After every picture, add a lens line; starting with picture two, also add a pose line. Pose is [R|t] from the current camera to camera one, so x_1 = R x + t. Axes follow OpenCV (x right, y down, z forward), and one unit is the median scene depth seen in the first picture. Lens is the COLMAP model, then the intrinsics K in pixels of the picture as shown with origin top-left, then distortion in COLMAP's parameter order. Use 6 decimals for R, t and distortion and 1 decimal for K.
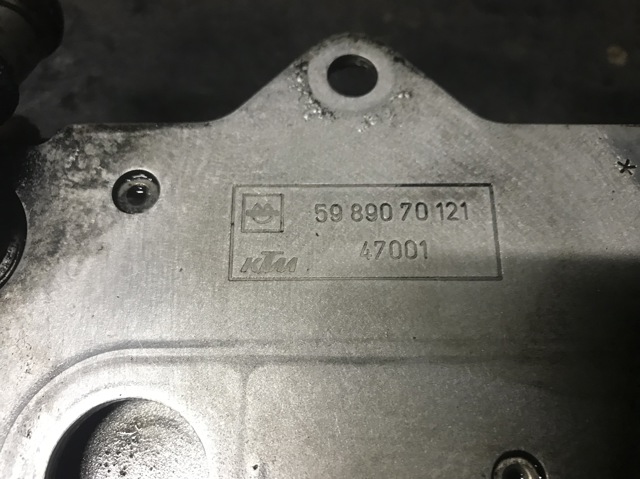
lens RADIAL K [[509.9, 0, 321.8], [0, 509.9, 260.2], [0, 0, 1]] dist [-0.001521, 0.004845]
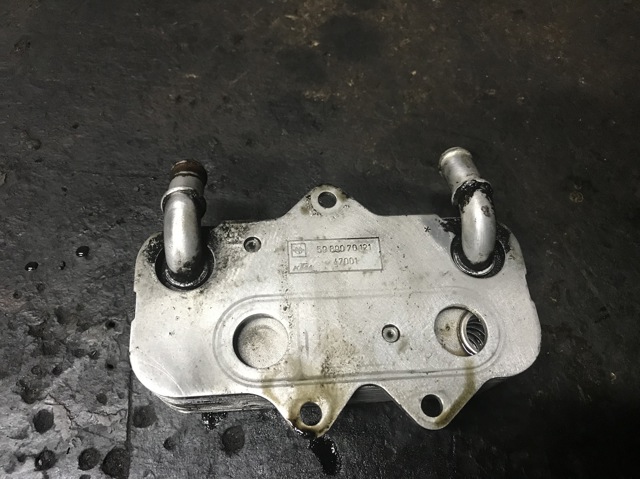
lens RADIAL K [[509.9, 0, 321.8], [0, 509.9, 260.2], [0, 0, 1]] dist [-0.001521, 0.004845]
pose [[0.993880, -0.039731, 0.103070, -0.277375], [0.052804, 0.990446, -0.127389, 0.322560], [-0.097024, 0.132052, 0.986483, -1.752596]]
